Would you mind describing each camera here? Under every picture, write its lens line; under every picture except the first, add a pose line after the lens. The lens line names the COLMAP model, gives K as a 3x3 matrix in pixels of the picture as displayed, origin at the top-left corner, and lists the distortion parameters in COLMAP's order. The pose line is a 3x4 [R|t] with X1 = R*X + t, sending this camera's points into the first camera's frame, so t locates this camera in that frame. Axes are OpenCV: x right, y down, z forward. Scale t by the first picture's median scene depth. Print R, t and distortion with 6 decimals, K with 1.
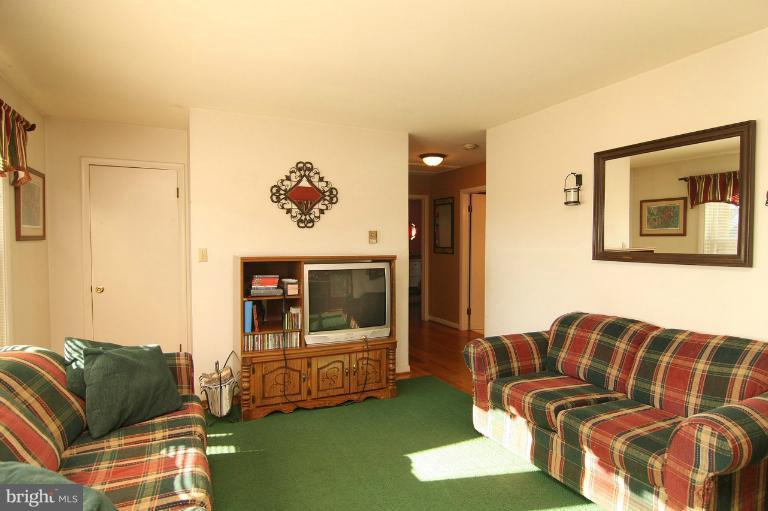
lens RADIAL K [[465.3, 0, 393.5], [0, 465.3, 252.7], [0, 0, 1]] dist [-0.004784, -0.000294]
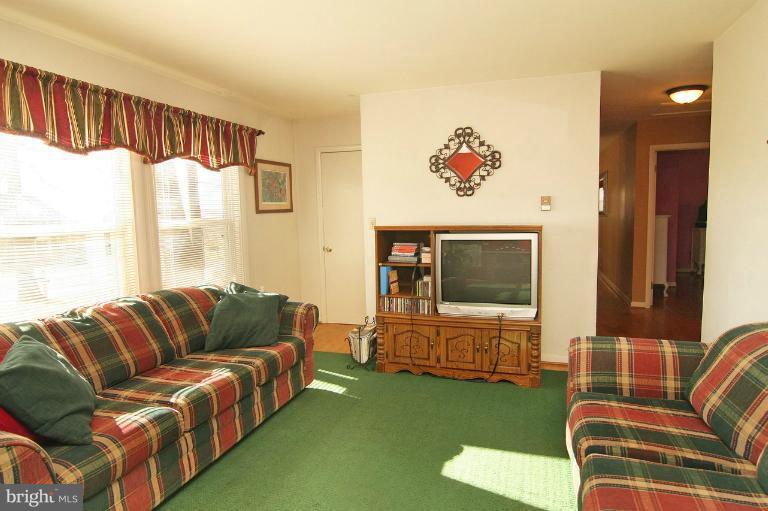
lens RADIAL K [[465.3, 0, 393.5], [0, 465.3, 252.7], [0, 0, 1]] dist [-0.004784, -0.000294]
pose [[0.714591, 0.050256, -0.697735, 0.439523], [0.003277, 0.997165, 0.075179, -0.009856], [0.699534, -0.056009, 0.712401, 0.218923]]
